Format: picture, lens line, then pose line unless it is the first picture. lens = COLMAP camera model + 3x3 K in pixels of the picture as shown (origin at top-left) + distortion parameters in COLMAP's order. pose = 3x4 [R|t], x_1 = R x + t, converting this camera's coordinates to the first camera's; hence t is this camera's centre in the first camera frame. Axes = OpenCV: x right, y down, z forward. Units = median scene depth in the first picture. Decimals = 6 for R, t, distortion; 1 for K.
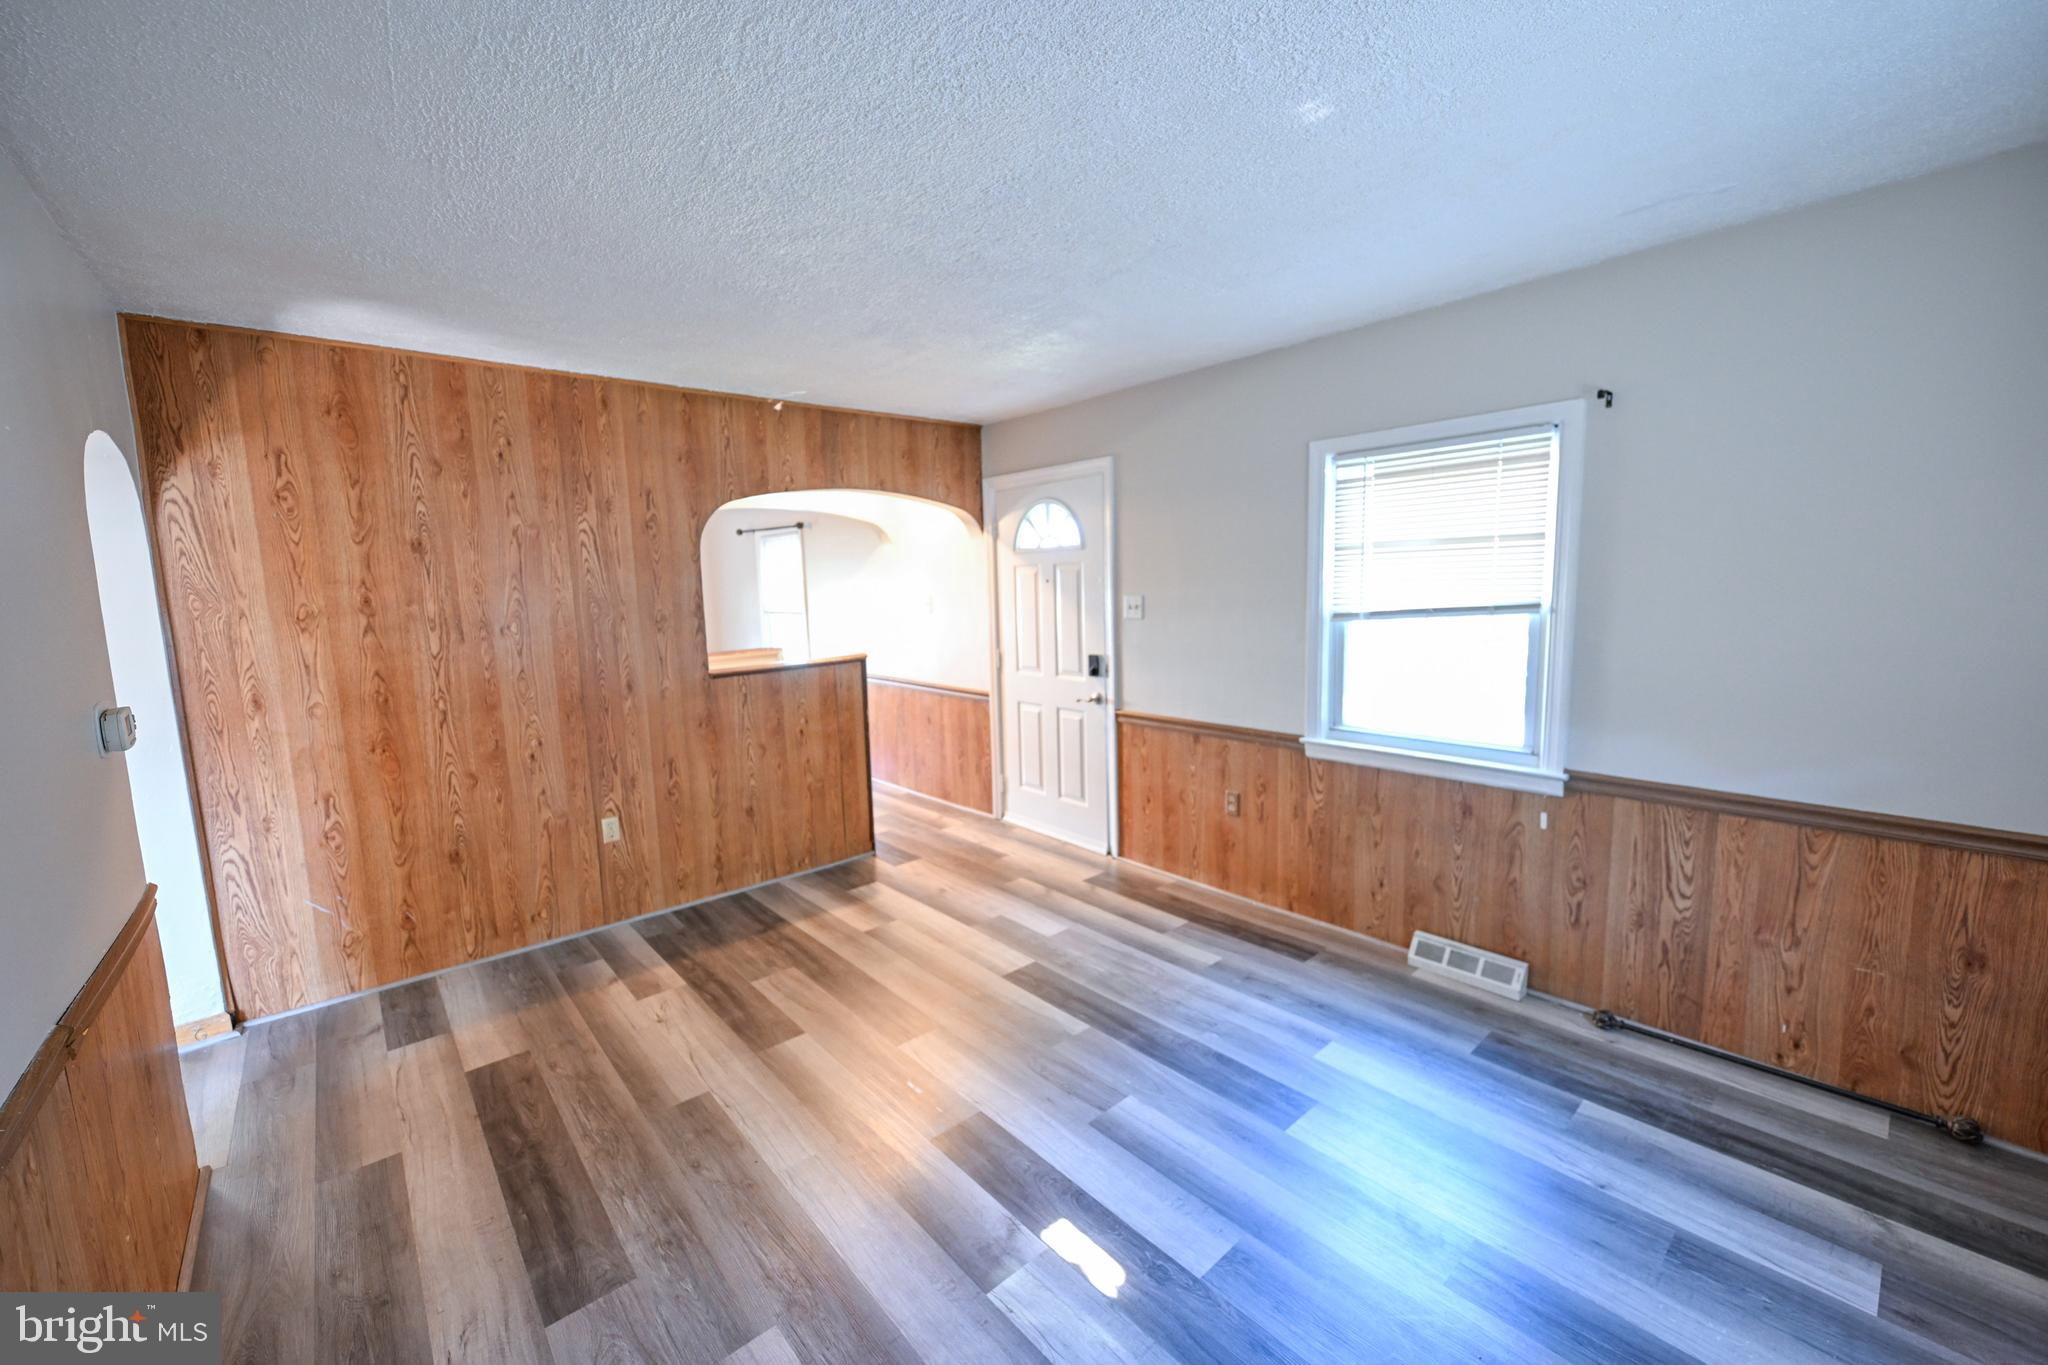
lens RADIAL K [[812.9, 0, 1027.3], [0, 812.9, 683.5], [0, 0, 1]] dist [-0.000413, -0.000234]
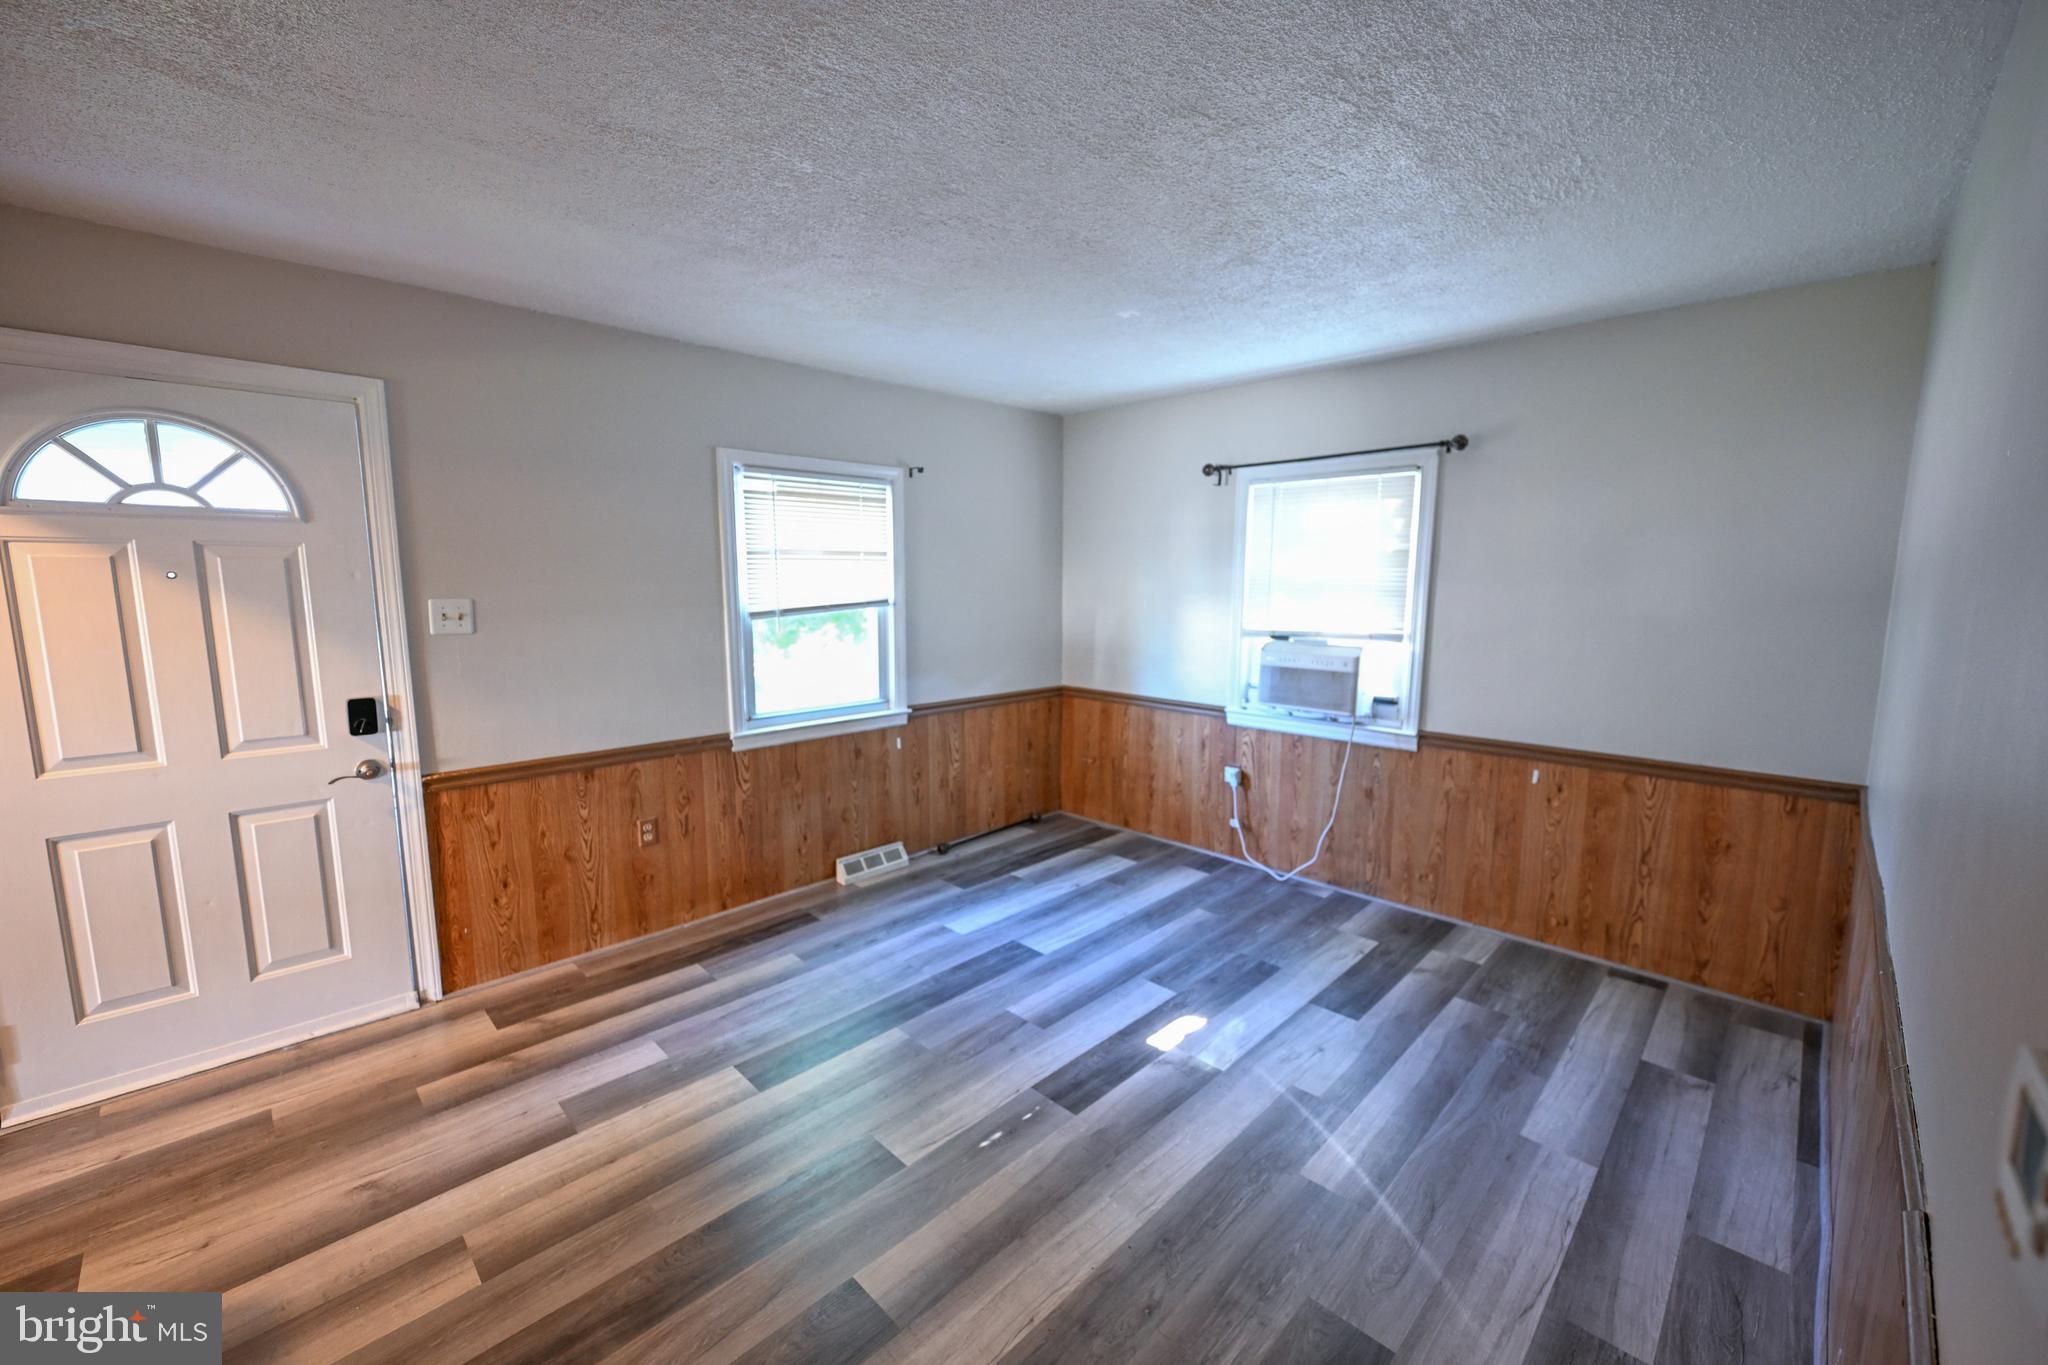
lens RADIAL K [[812.9, 0, 1027.3], [0, 812.9, 683.5], [0, 0, 1]] dist [-0.000413, -0.000234]
pose [[-0.078596, -0.106003, 0.991255, -0.773171], [0.125315, 0.985393, 0.115312, -0.075210], [-0.988999, 0.133282, -0.064164, 0.754501]]
